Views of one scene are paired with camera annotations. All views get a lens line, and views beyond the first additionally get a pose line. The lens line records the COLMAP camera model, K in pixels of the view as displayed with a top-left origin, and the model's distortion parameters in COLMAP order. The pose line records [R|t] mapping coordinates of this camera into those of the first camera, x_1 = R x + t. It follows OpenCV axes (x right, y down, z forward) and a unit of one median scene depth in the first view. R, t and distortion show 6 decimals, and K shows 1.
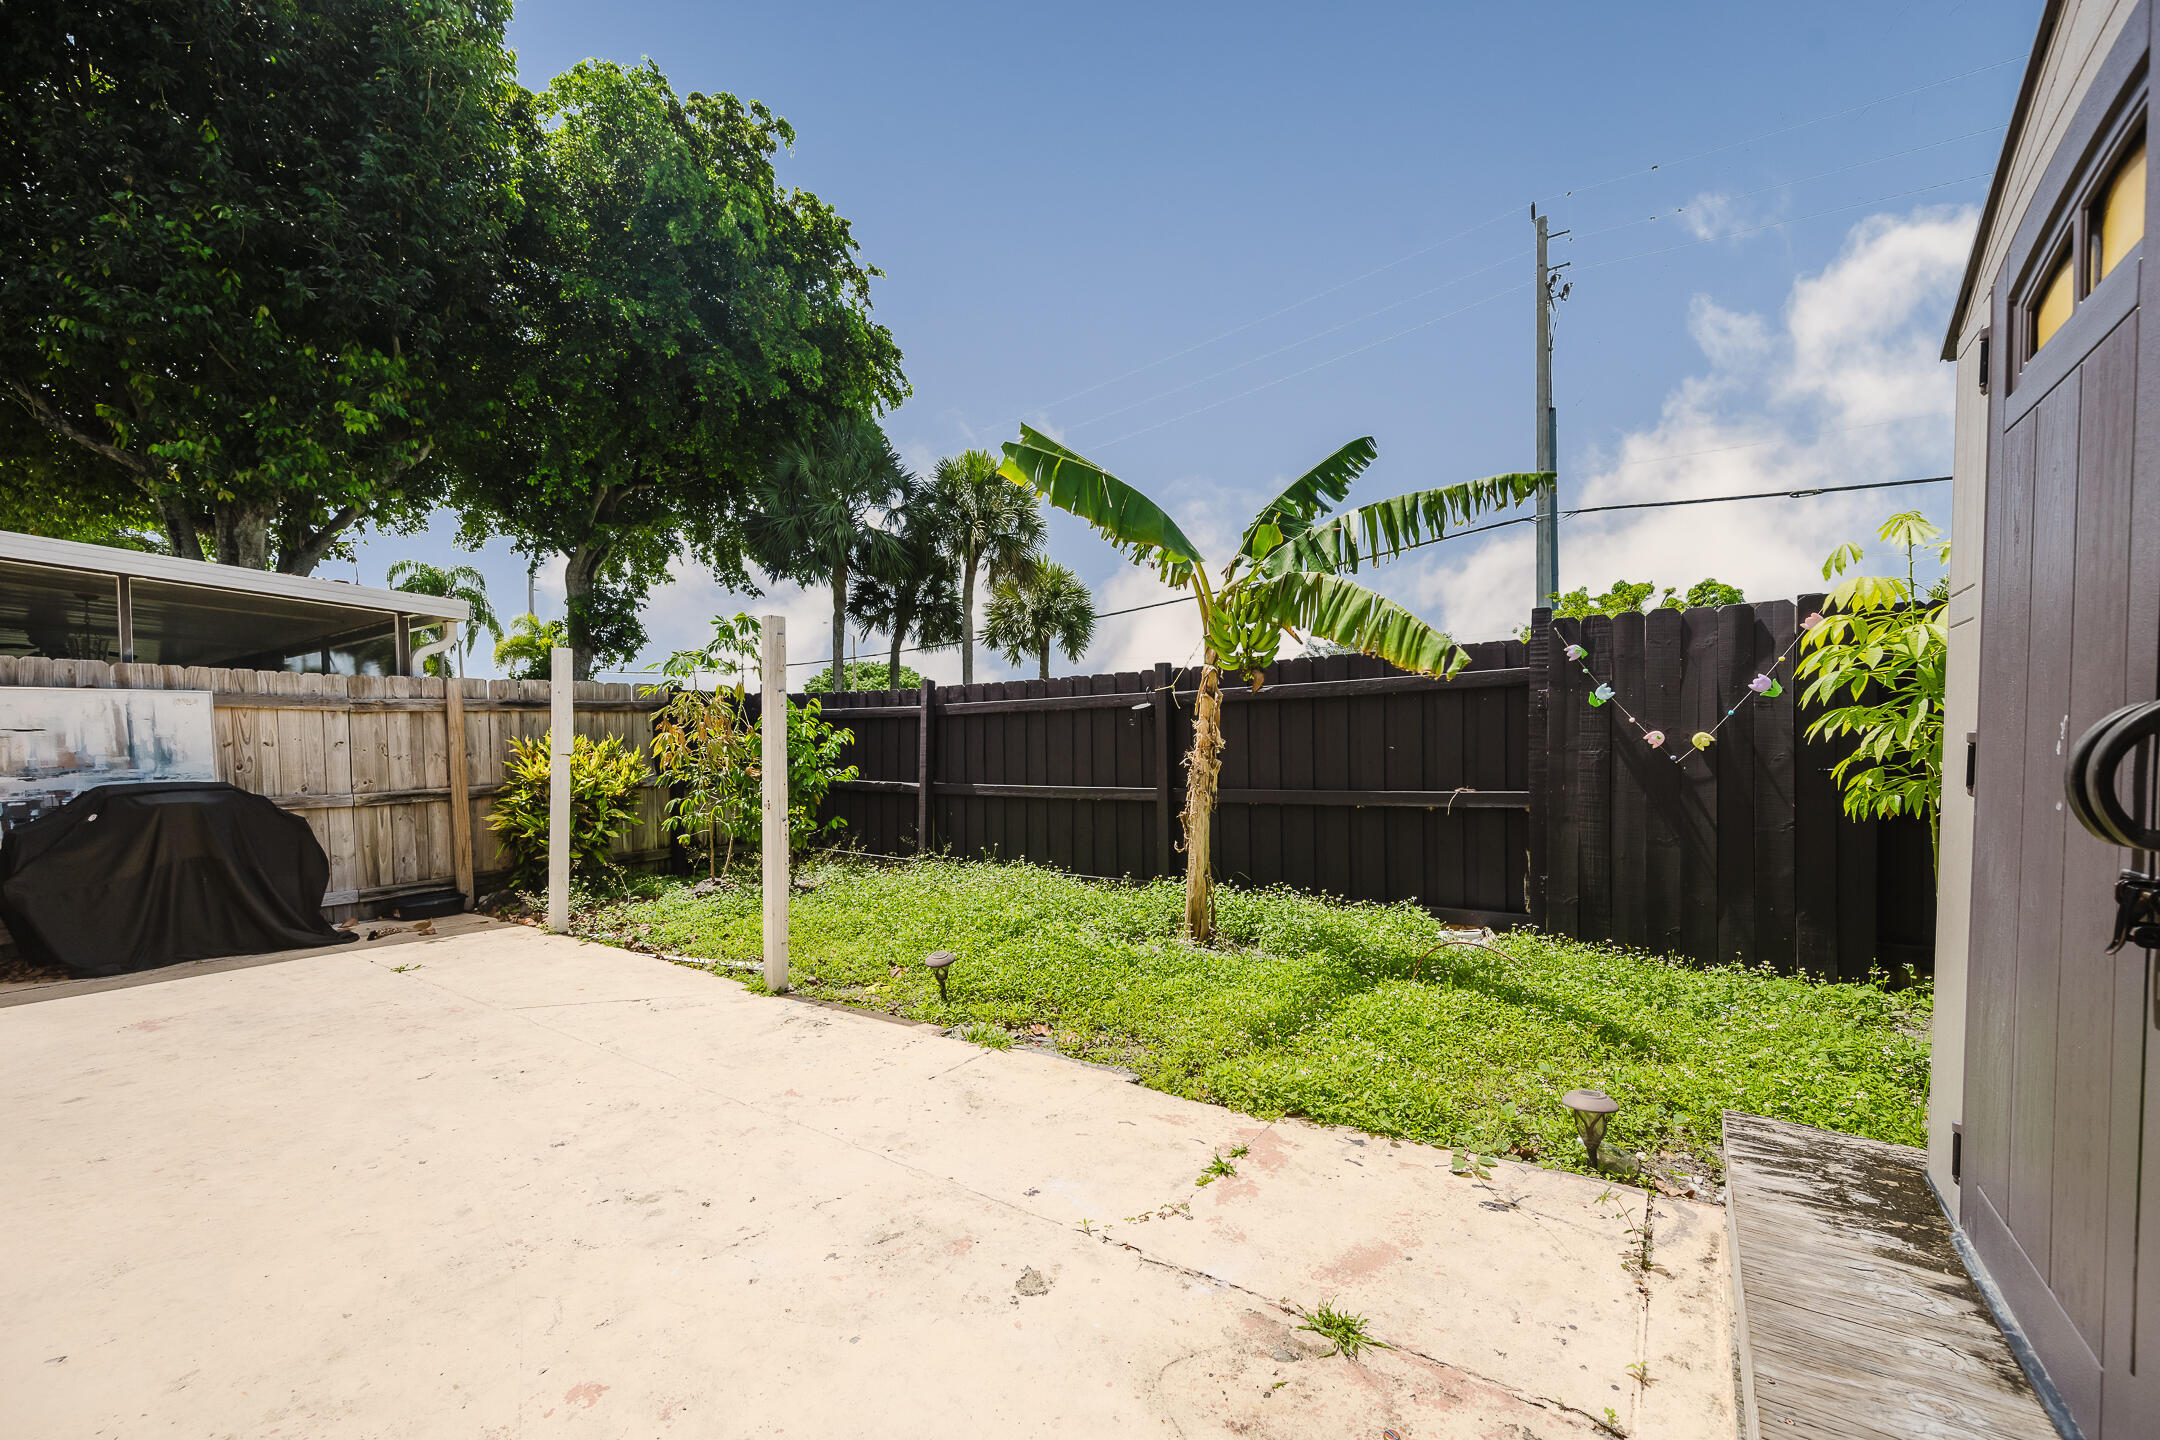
lens RADIAL K [[858.5, 0, 1076.2], [0, 858.5, 774.0], [0, 0, 1]] dist [0.000488, 0.000049]
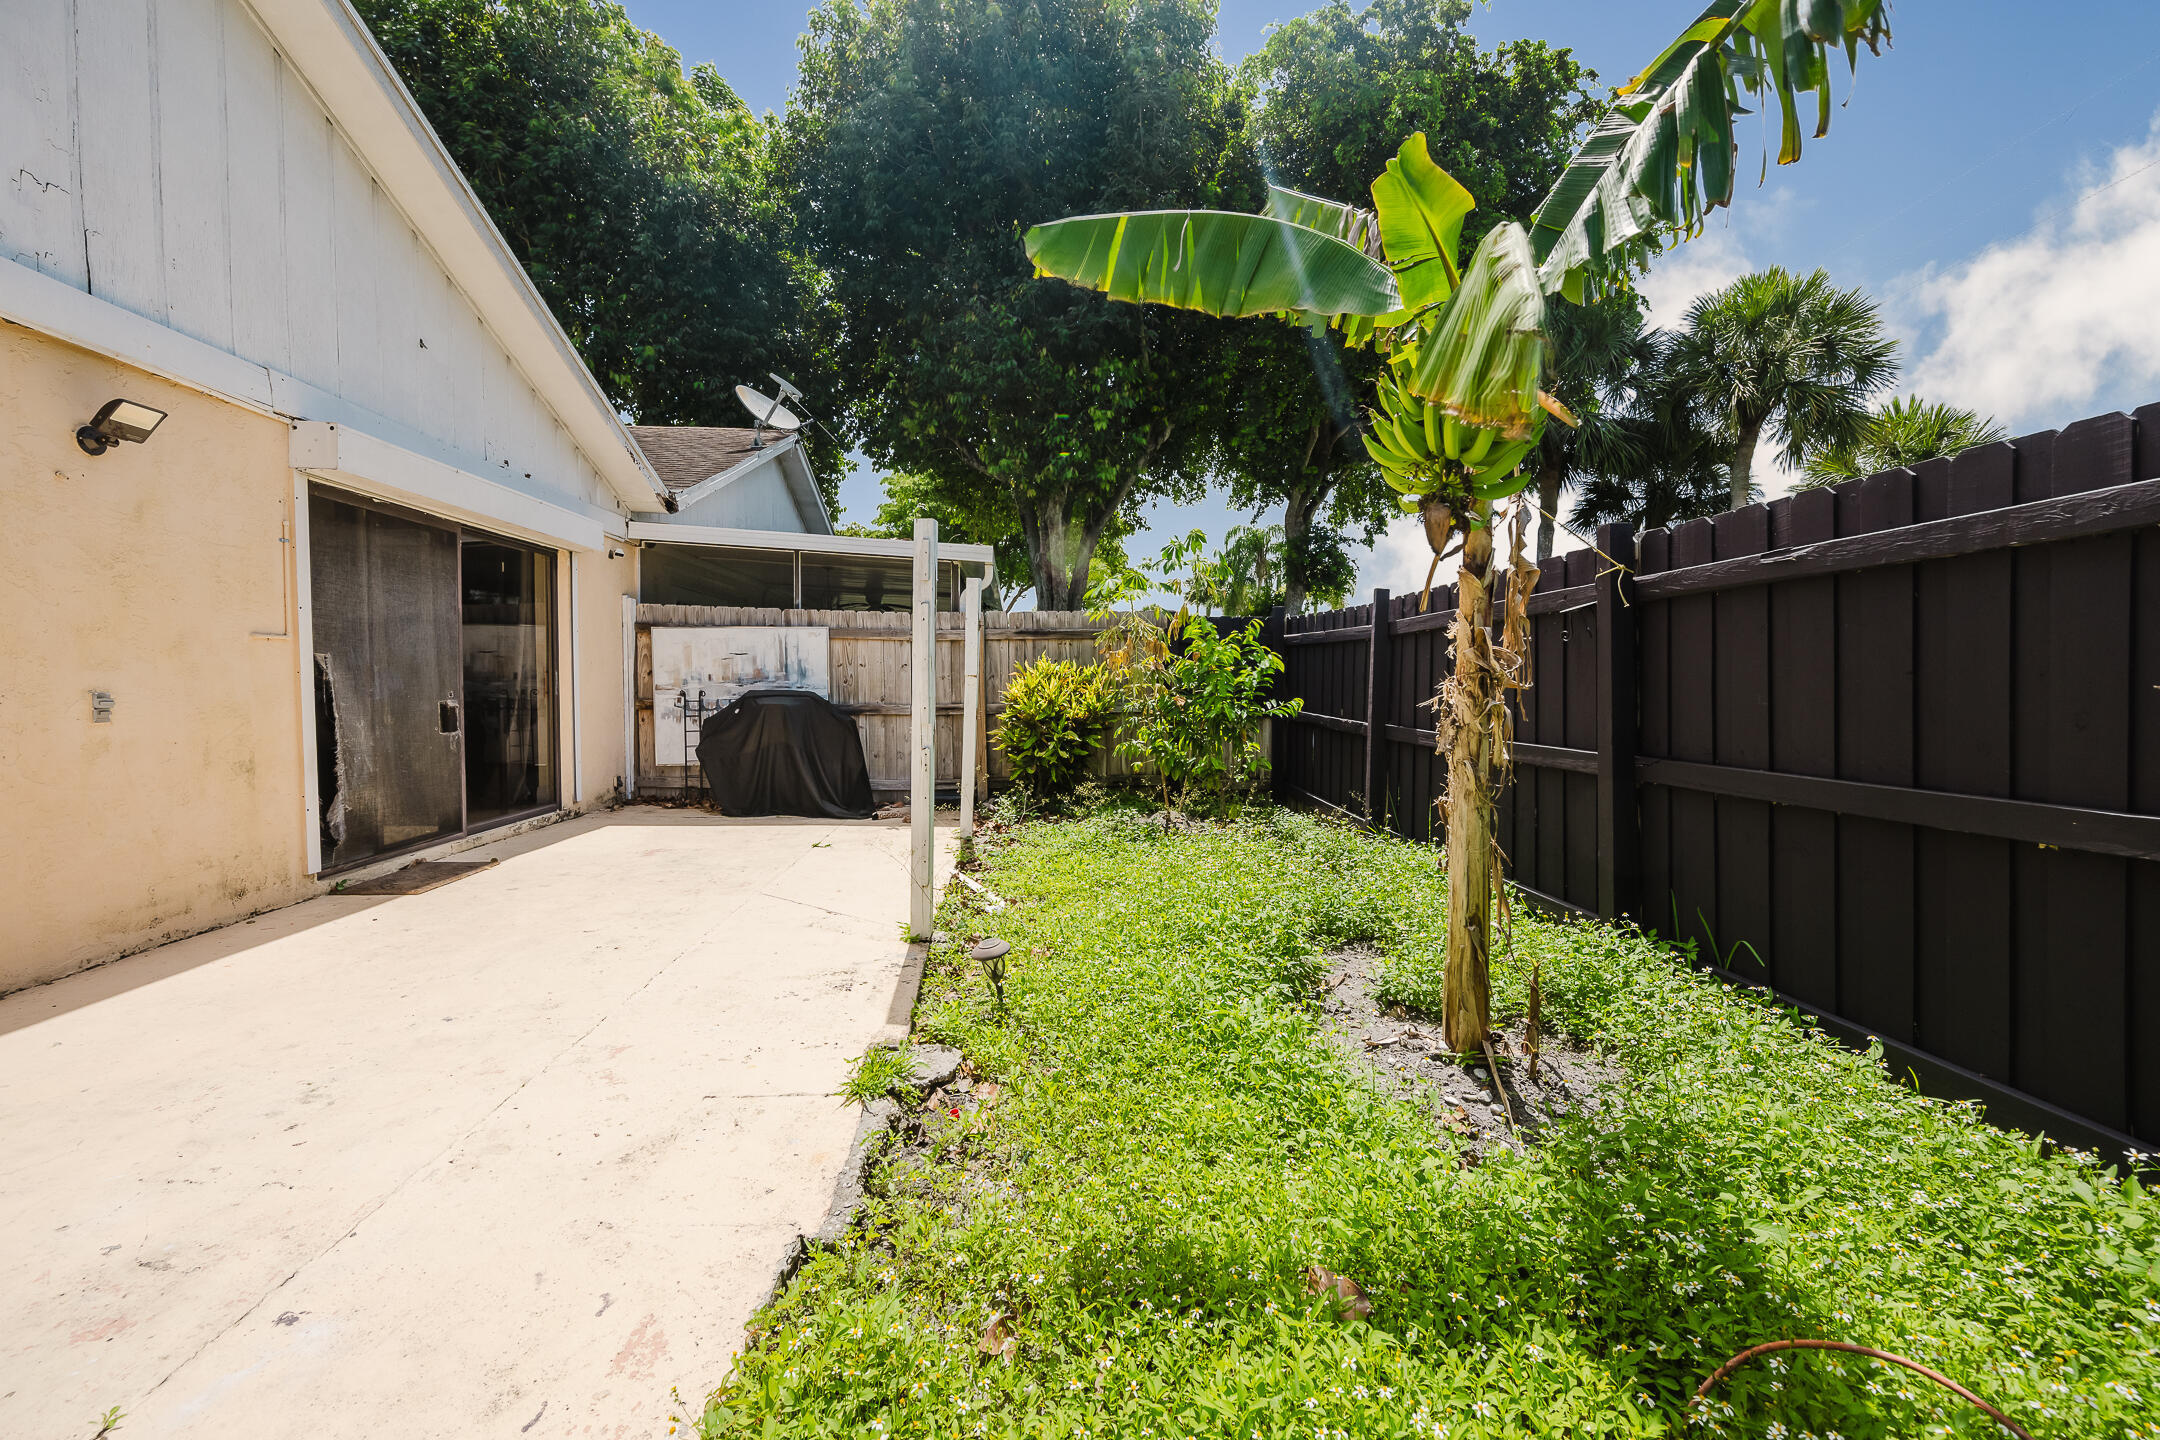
lens RADIAL K [[849.8, 0, 1080.8], [0, 849.8, 709.3], [0, 0, 1]] dist [-0.000377, -0.000172]
pose [[0.632414, 0.045175, -0.773312, 0.336545], [-0.044510, 0.998768, 0.021945, -0.010284], [0.773350, 0.020542, 0.633646, 0.429682]]
